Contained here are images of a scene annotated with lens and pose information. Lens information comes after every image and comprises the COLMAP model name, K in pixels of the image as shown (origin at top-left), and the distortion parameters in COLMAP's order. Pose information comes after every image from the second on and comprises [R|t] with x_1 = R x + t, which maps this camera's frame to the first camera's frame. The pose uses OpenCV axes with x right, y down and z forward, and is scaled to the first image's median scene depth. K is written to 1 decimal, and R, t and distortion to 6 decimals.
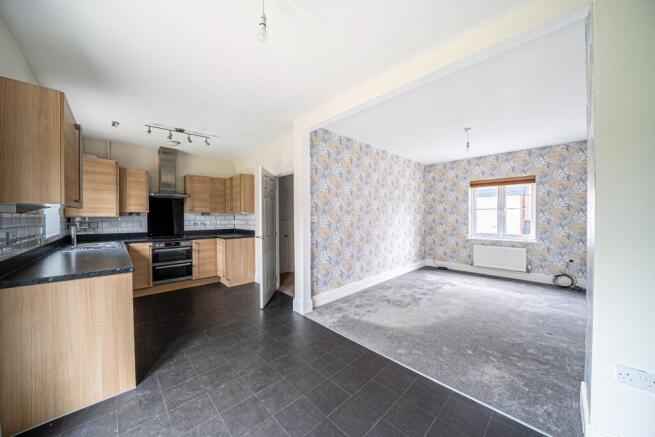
lens RADIAL K [[226.5, 0, 325.2], [0, 226.5, 217.7], [0, 0, 1]] dist [-0.012433, -0.000044]
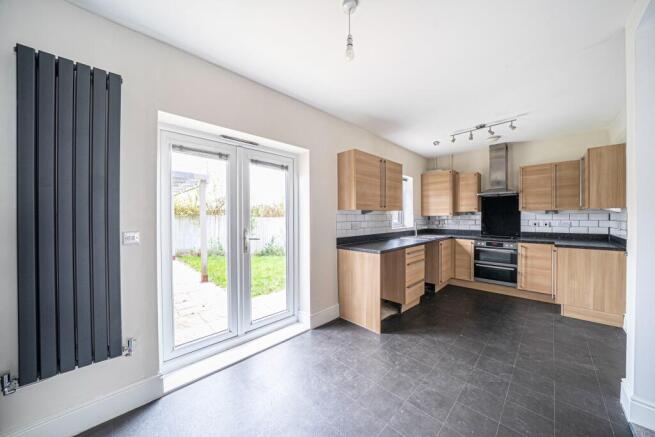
lens RADIAL K [[226.5, 0, 326.6], [0, 226.5, 218.3], [0, 0, 1]] dist [-0.012433, -0.000044]
pose [[0.038791, 0.011616, -0.999180, 0.239902], [-0.001167, 0.999932, 0.011579, -0.003484], [0.999247, 0.000717, 0.038802, 0.239302]]
